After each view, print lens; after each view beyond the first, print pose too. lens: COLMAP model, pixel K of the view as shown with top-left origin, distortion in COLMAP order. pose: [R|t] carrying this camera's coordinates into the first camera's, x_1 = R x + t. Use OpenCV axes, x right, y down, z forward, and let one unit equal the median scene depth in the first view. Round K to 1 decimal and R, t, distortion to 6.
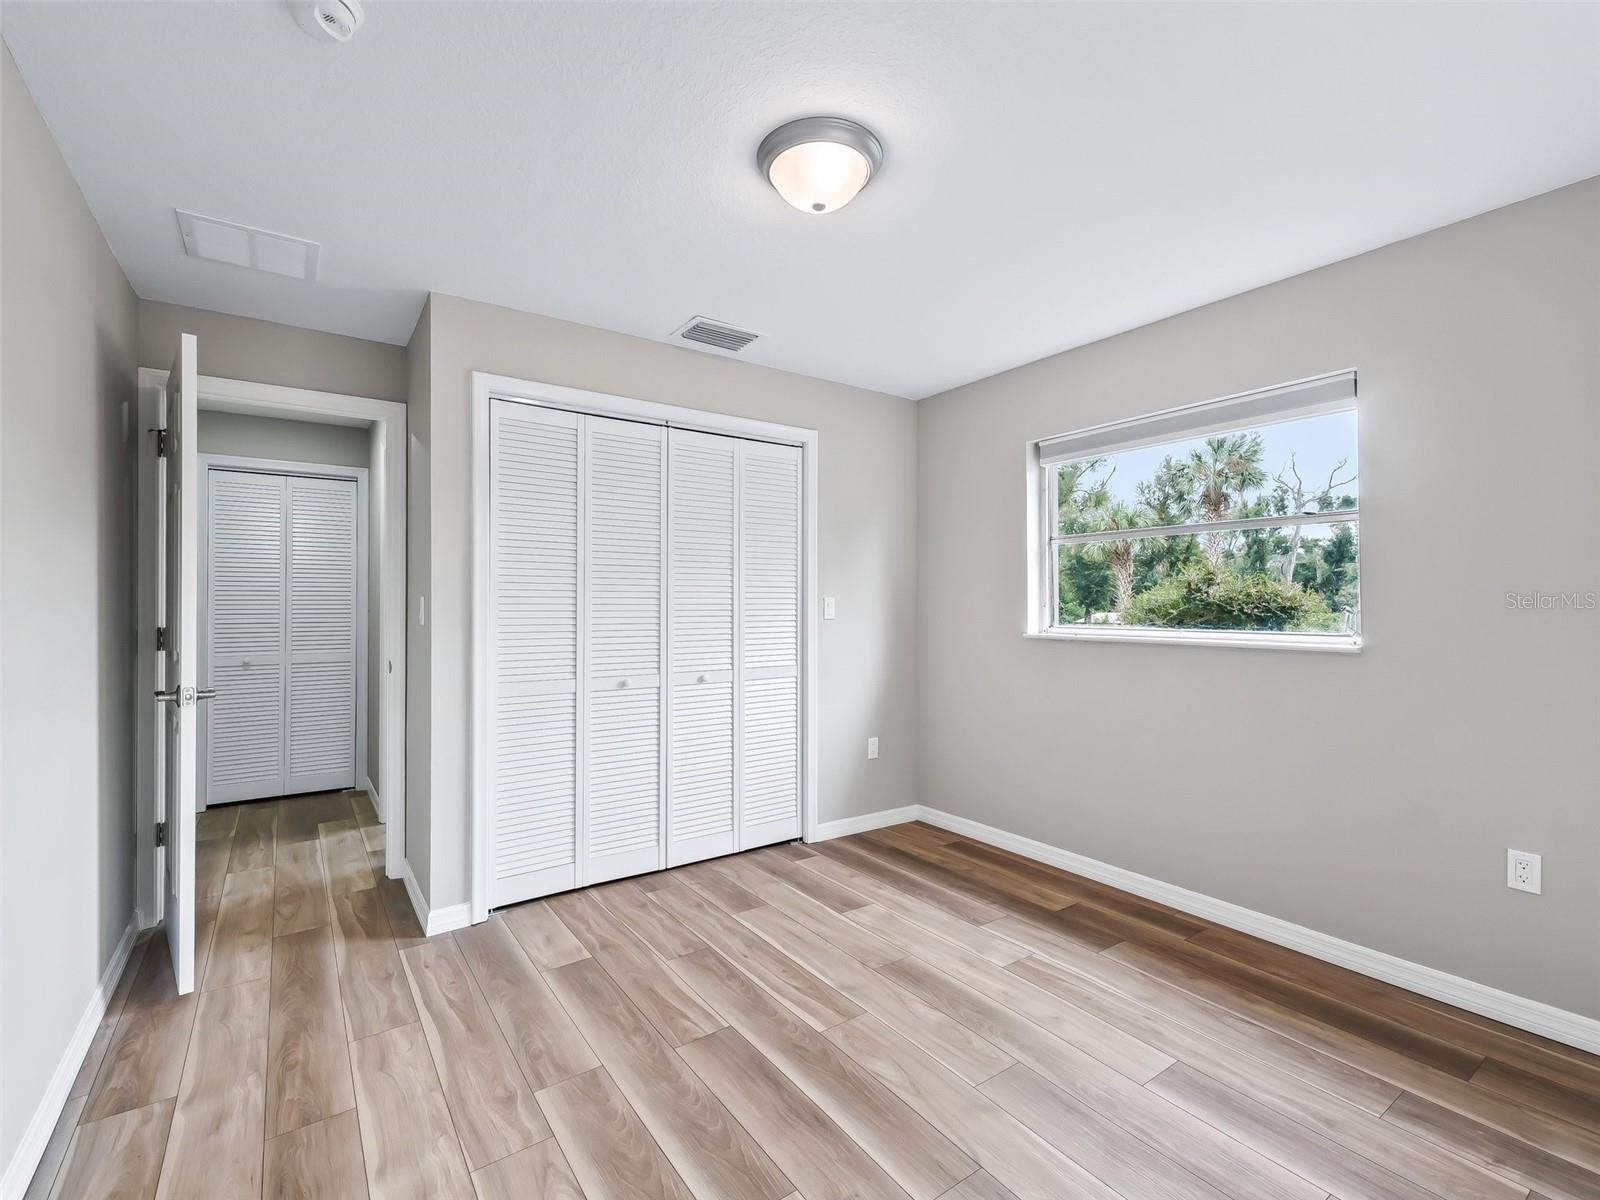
lens RADIAL K [[739.1, 0, 809.9], [0, 739.1, 596.8], [0, 0, 1]] dist [0.014977, -0.004227]
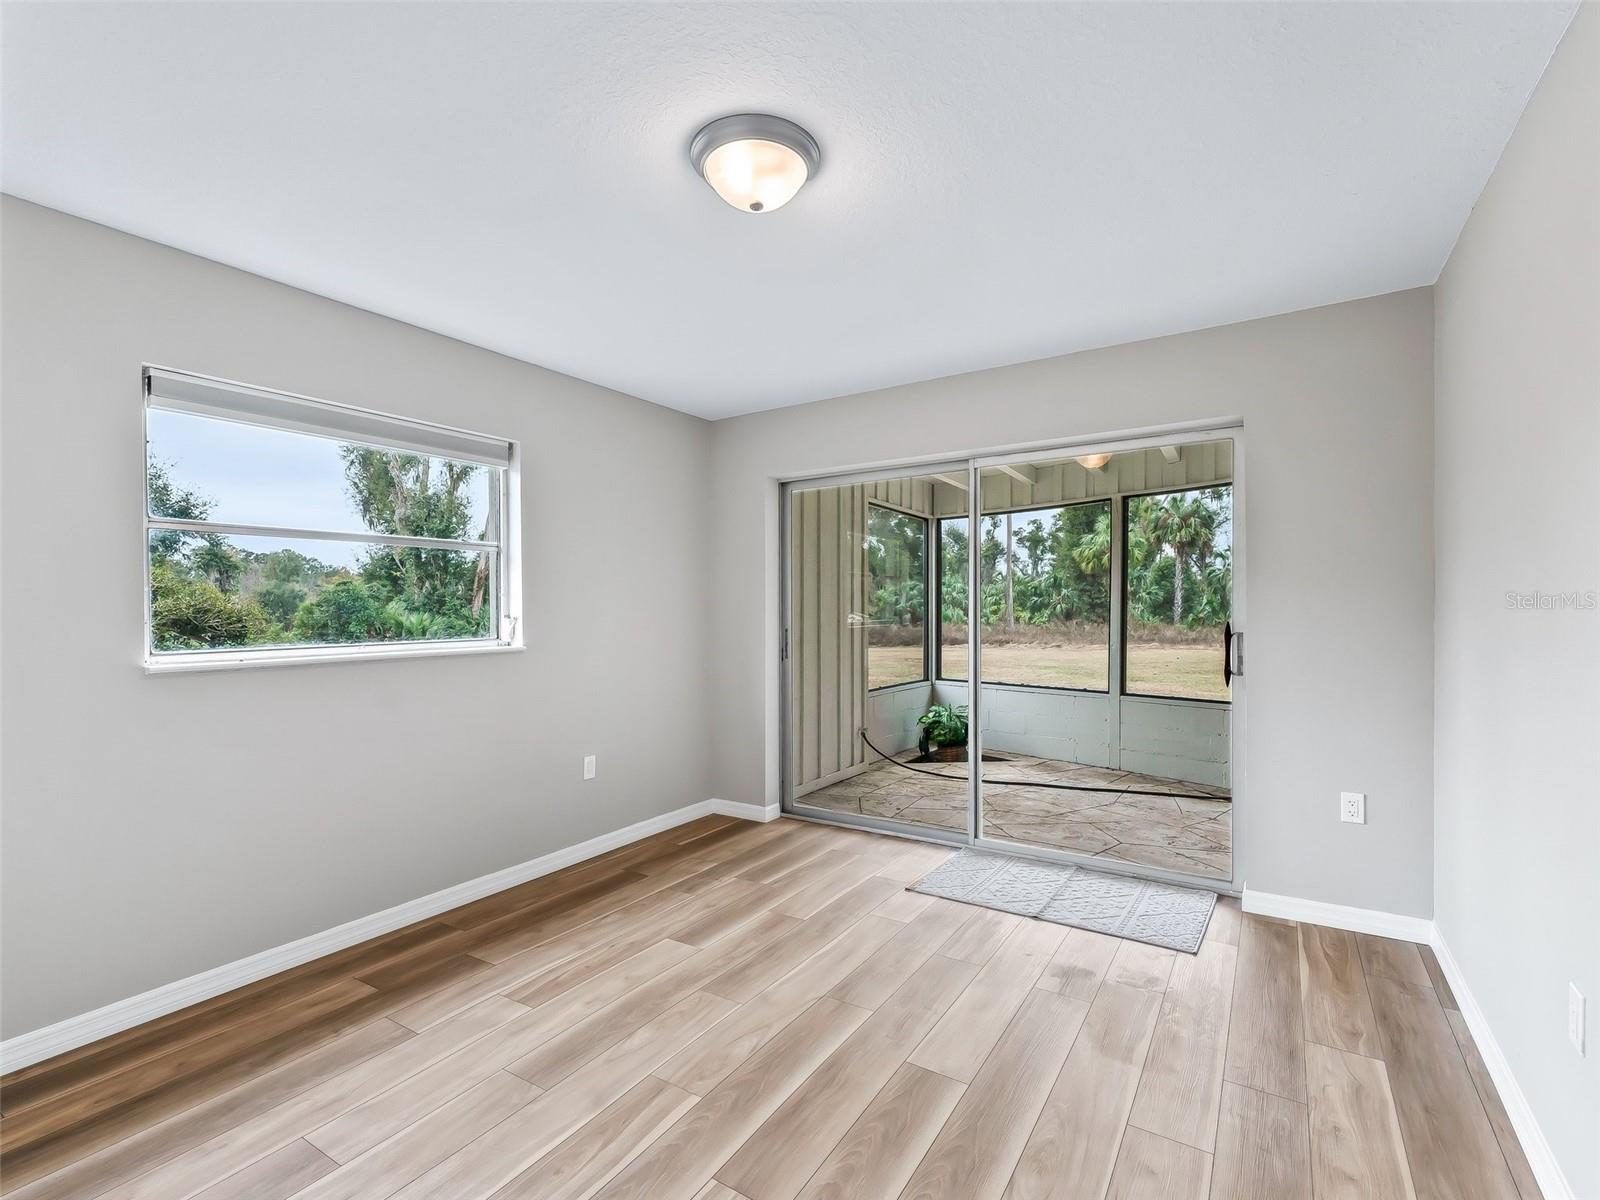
lens RADIAL K [[739.1, 0, 802.6], [0, 739.1, 599.5], [0, 0, 1]] dist [0.014977, -0.004227]
pose [[-0.376501, 0.019163, 0.926218, -0.760785], [0.002627, 0.999804, -0.019618, 0.010979], [-0.926413, -0.004953, -0.376477, 1.081887]]
